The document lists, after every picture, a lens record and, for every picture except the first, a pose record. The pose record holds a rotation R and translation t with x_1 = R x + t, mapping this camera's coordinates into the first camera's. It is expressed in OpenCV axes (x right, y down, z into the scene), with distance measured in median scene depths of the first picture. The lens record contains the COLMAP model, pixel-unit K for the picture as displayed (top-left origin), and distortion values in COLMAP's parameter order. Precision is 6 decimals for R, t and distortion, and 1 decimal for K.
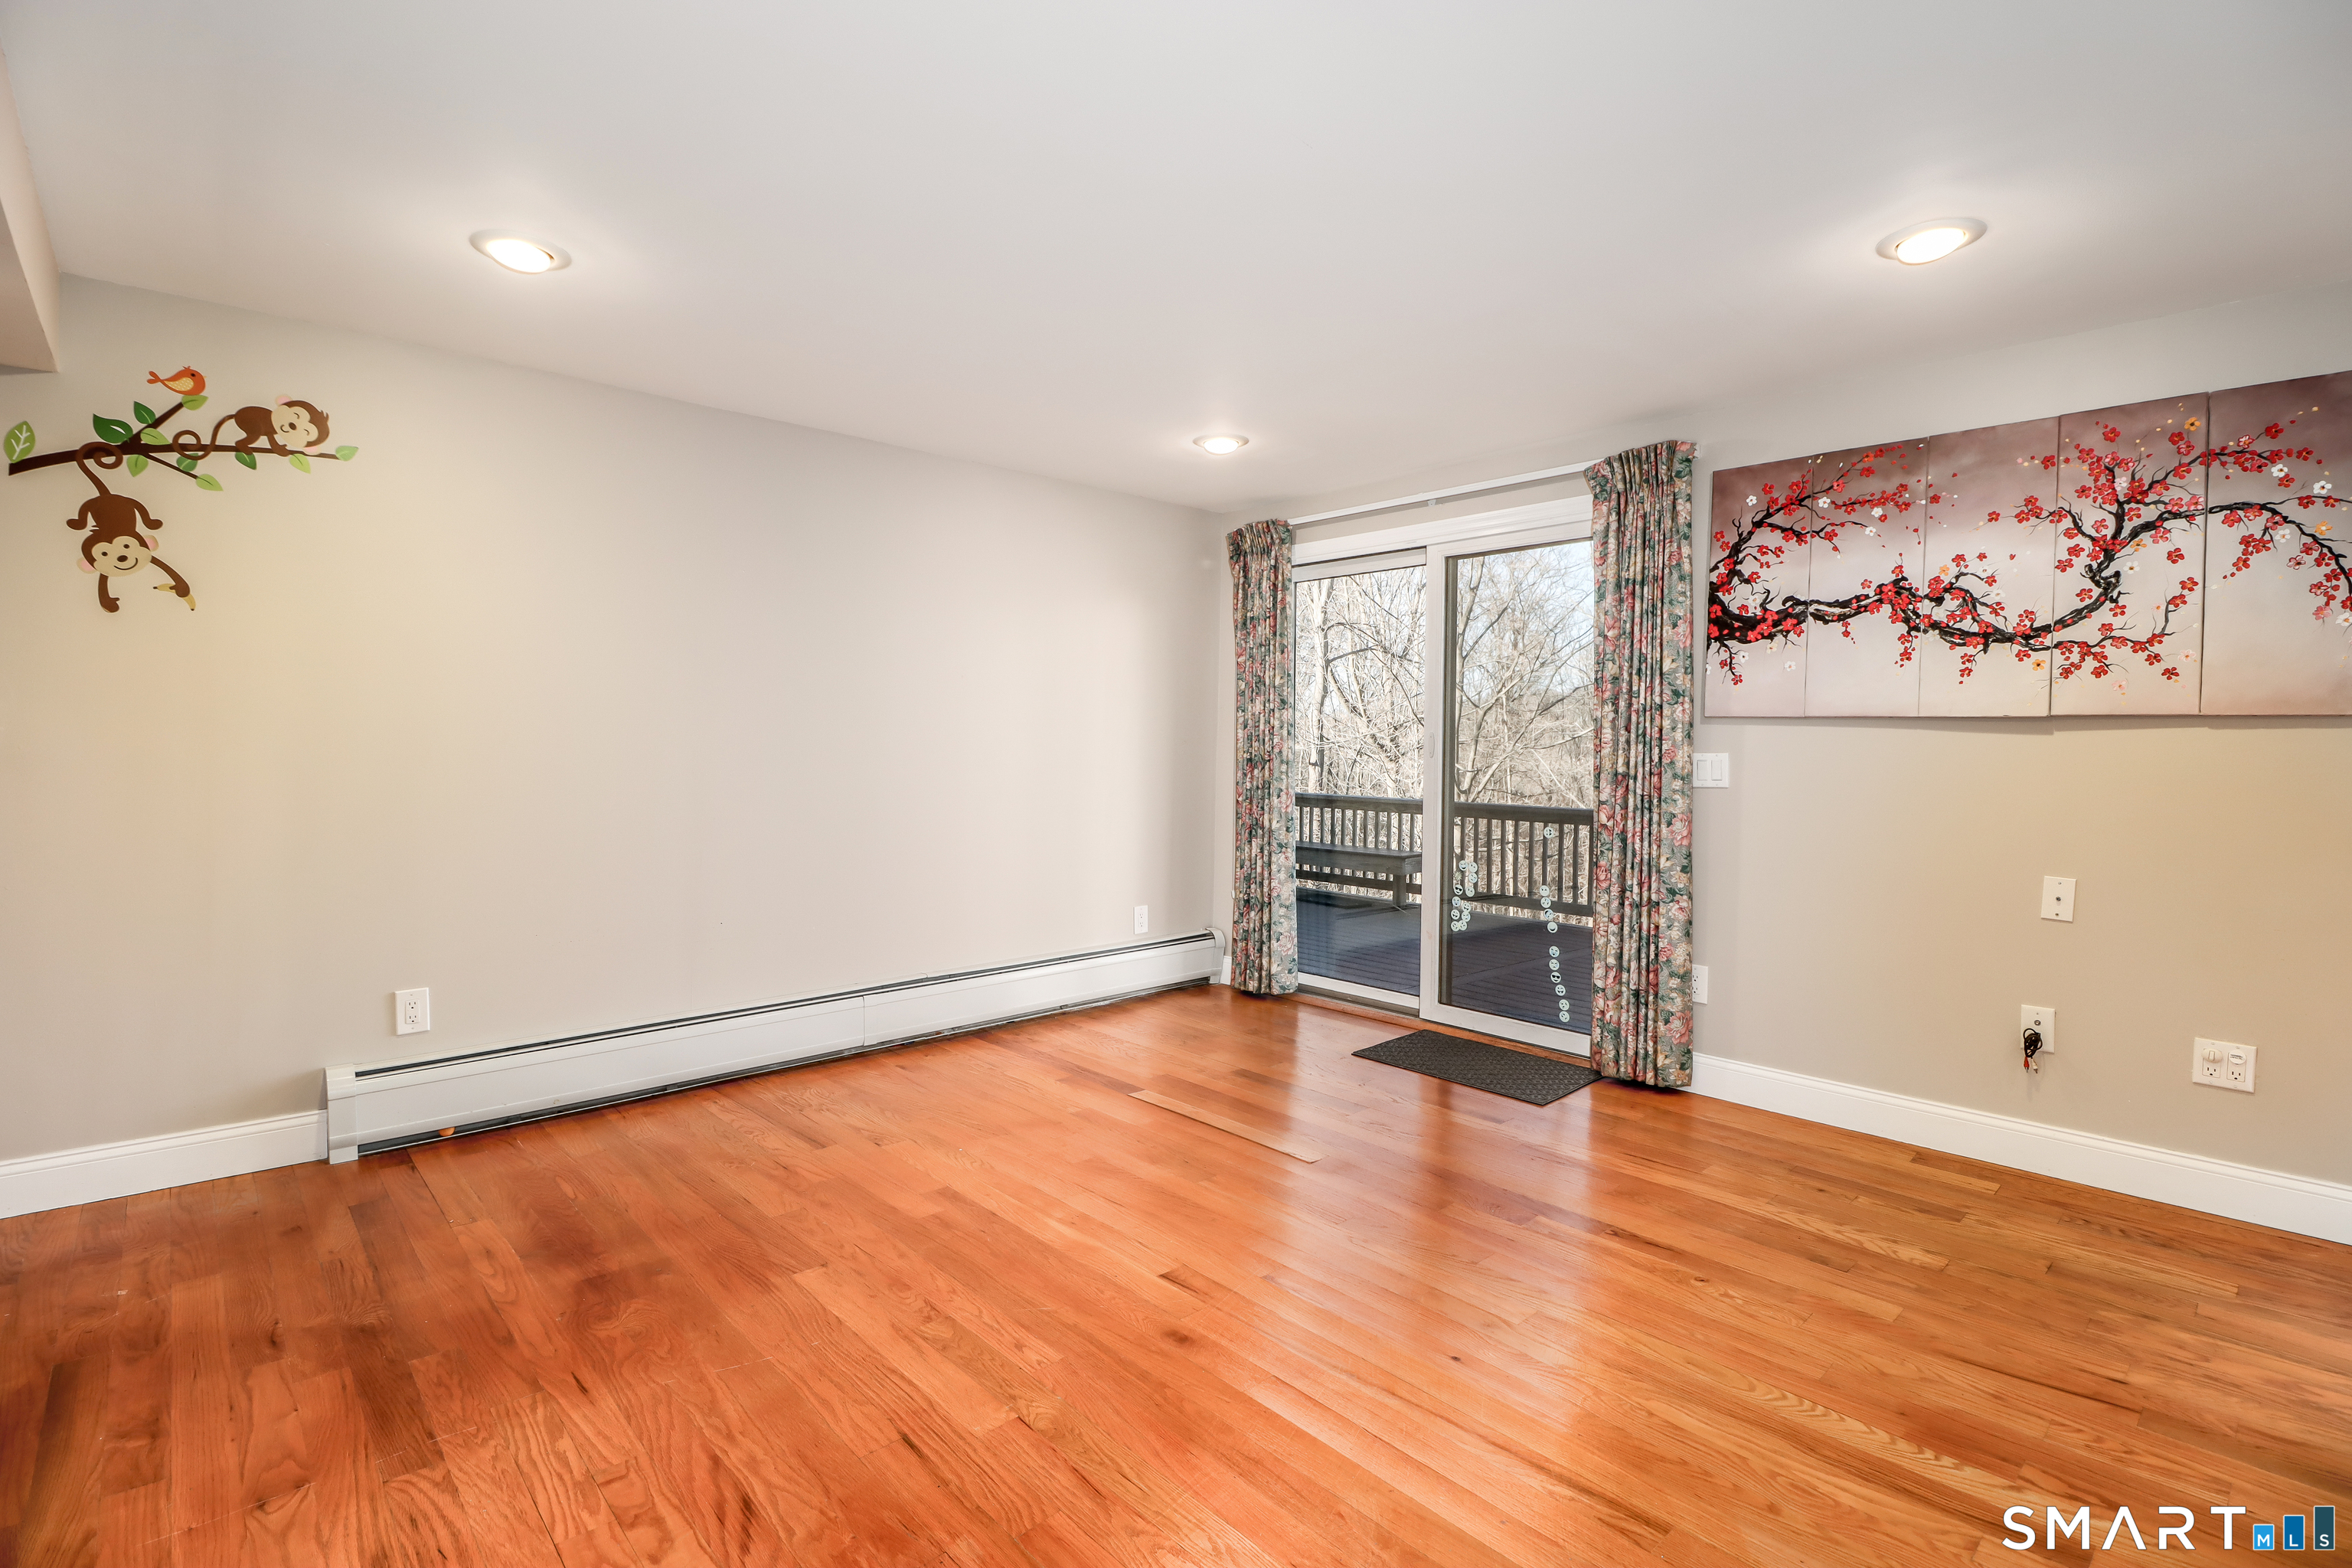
lens RADIAL K [[1086.3, 0, 1153.8], [0, 1086.3, 781.1], [0, 0, 1]] dist [0.000488, -0.007513]
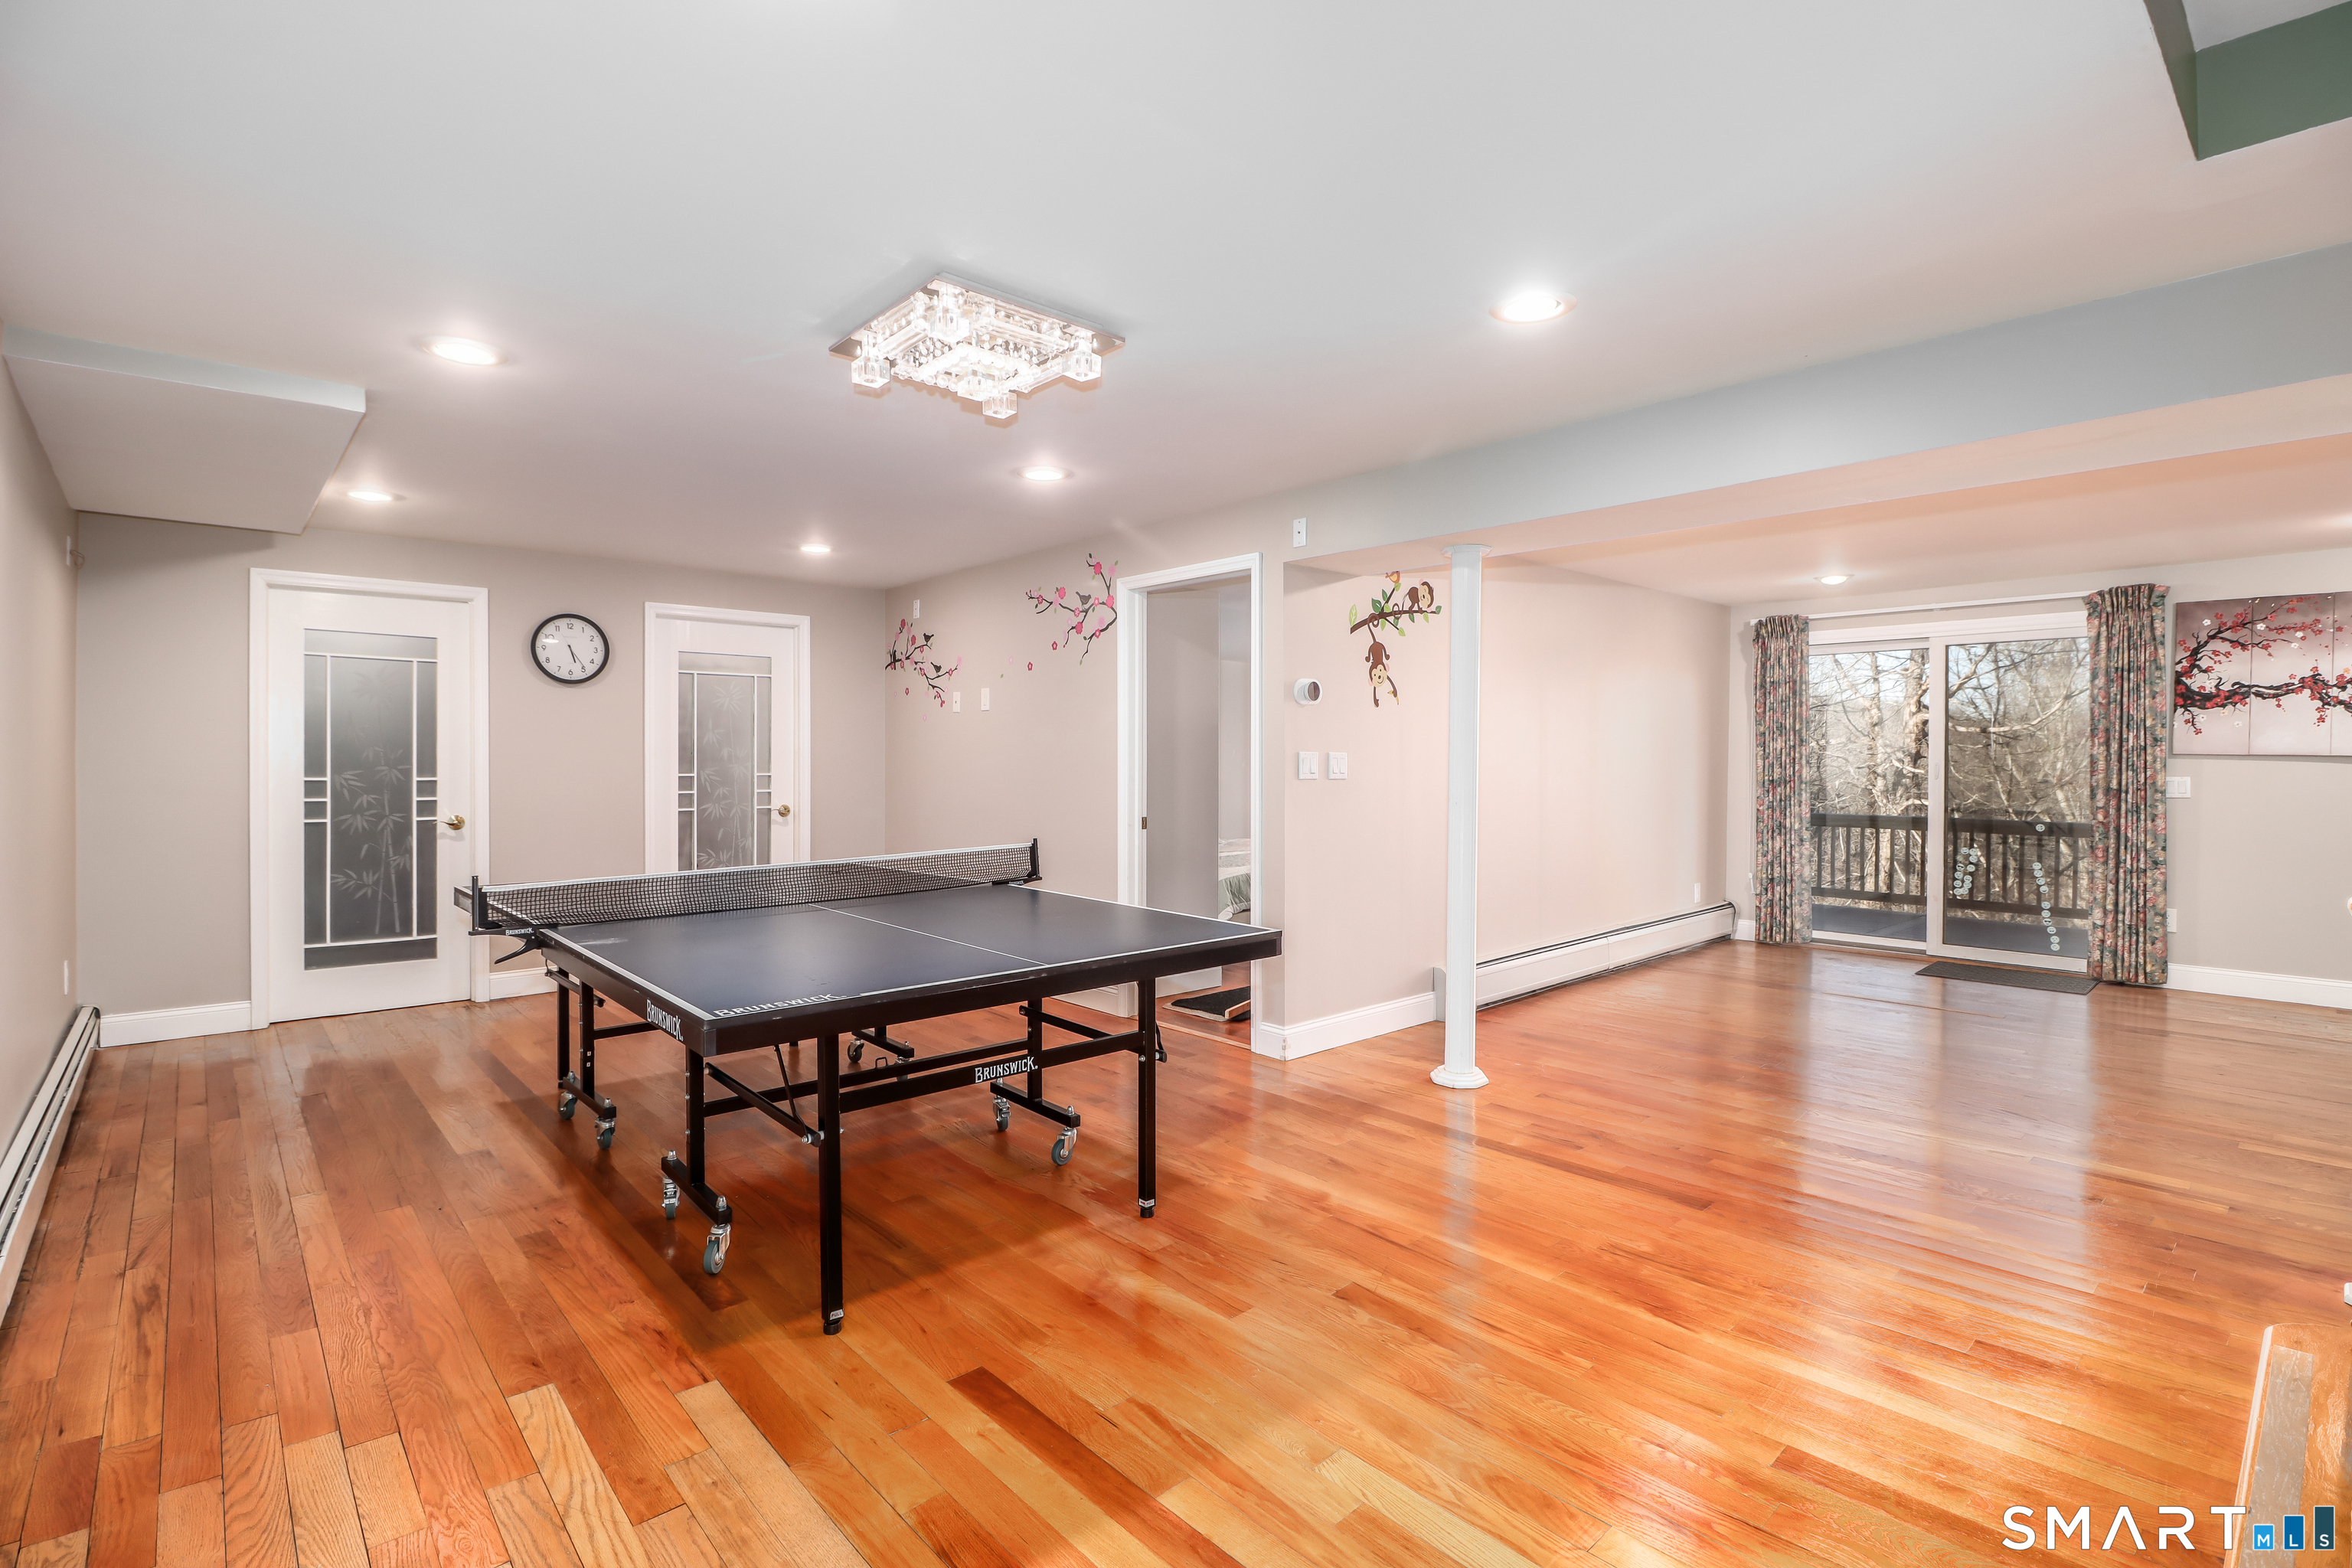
lens RADIAL K [[1086.3, 0, 1187.5], [0, 1086.3, 778.6], [0, 0, 1]] dist [0.000488, -0.007513]
pose [[0.999964, -0.007596, 0.003794, -0.975928], [0.007649, 0.999868, -0.014308, -0.010972], [-0.003684, 0.014336, 0.999890, -0.609158]]
